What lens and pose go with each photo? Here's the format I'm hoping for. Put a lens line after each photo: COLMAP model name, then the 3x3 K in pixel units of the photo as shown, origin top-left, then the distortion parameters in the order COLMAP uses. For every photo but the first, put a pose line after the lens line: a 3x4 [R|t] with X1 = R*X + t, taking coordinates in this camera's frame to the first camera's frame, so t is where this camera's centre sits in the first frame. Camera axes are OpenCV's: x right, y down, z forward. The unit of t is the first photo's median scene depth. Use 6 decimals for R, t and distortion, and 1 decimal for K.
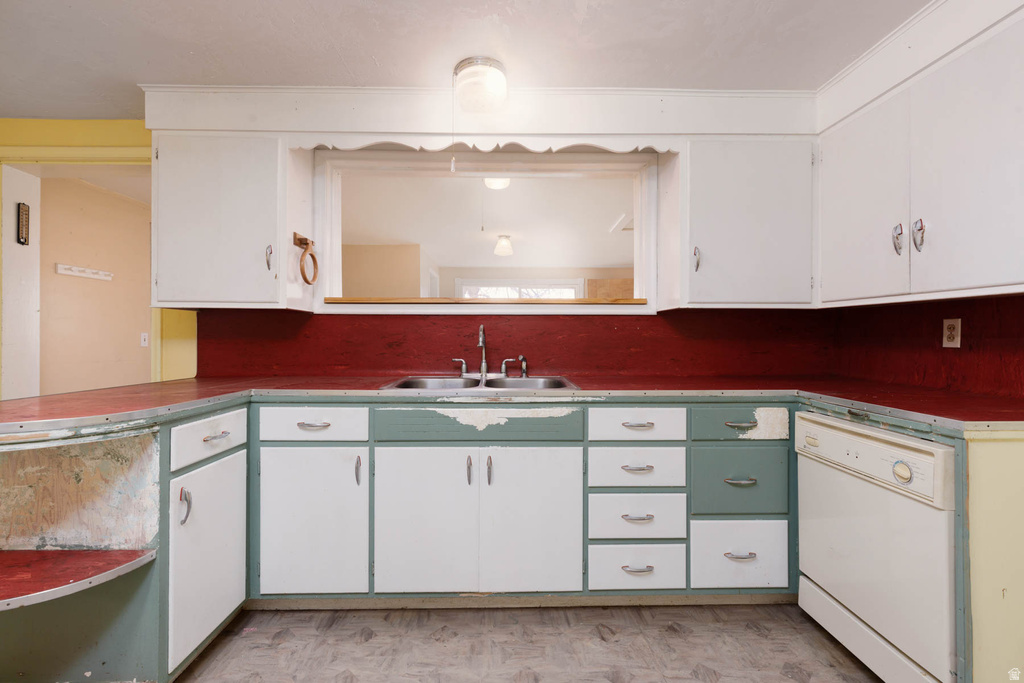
lens RADIAL K [[461.6, 0, 511.5], [0, 461.6, 338.0], [0, 0, 1]] dist [0.006615, -0.000176]
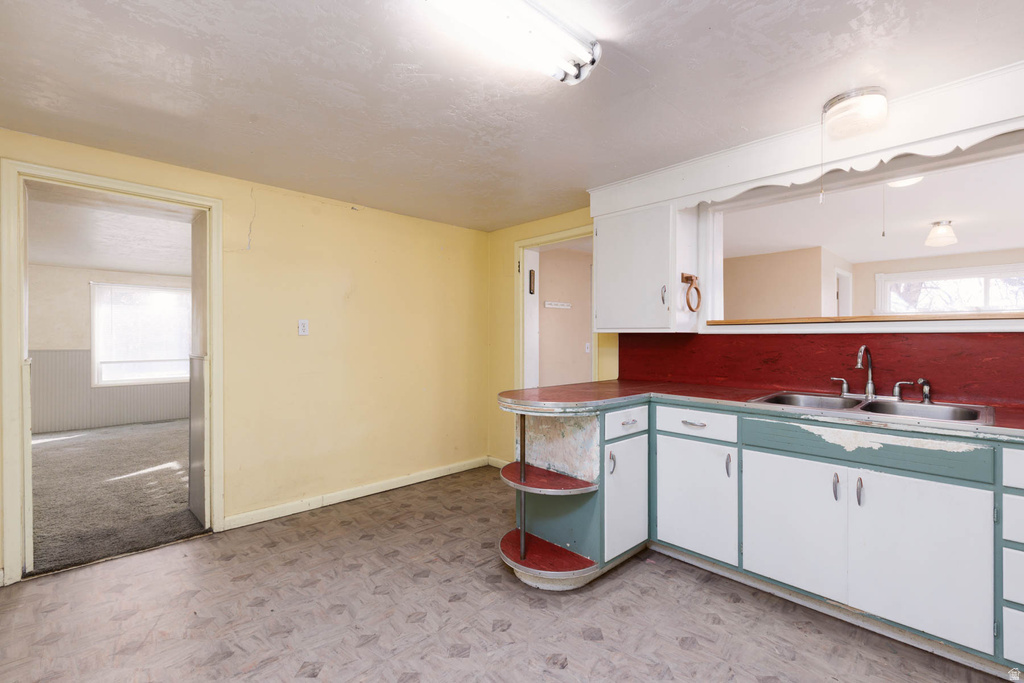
lens RADIAL K [[461.6, 0, 511.5], [0, 461.6, 338.0], [0, 0, 1]] dist [0.006615, -0.000176]
pose [[0.678014, -0.000447, -0.735049, 0.184500], [0.002554, 0.999995, 0.001747, -0.058700], [0.735045, -0.003062, 0.678012, -0.267310]]
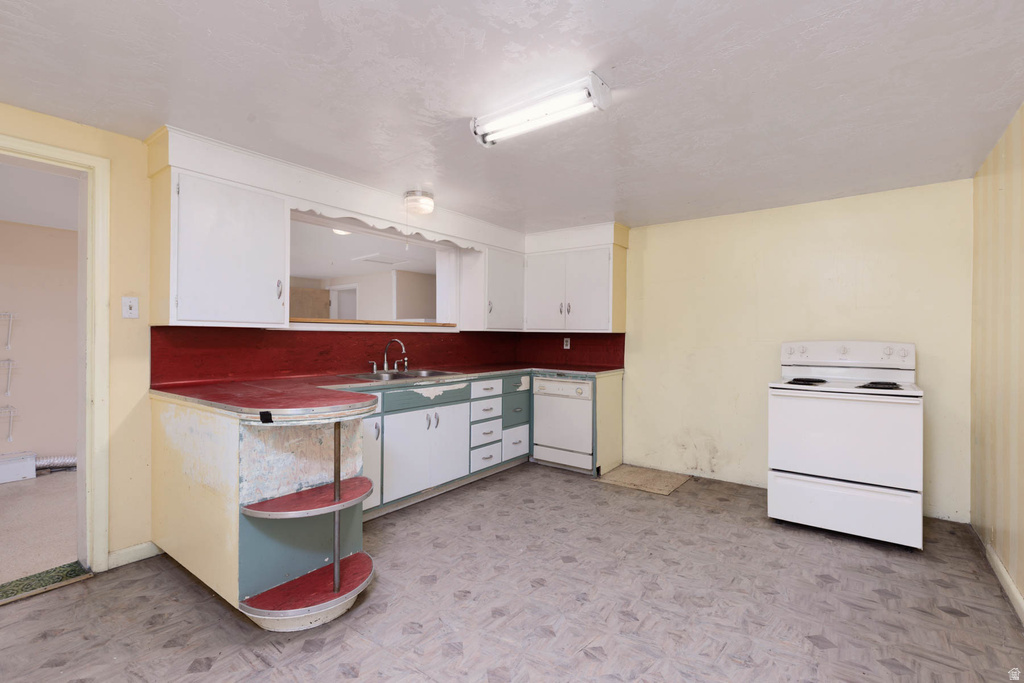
lens RADIAL K [[461.6, 0, 511.5], [0, 461.6, 338.0], [0, 0, 1]] dist [0.006615, -0.000176]
pose [[0.619913, -0.000363, 0.784670, -1.302664], [-0.004396, 0.999983, 0.003935, -0.050527], [-0.784658, -0.005889, 0.619901, -0.378320]]
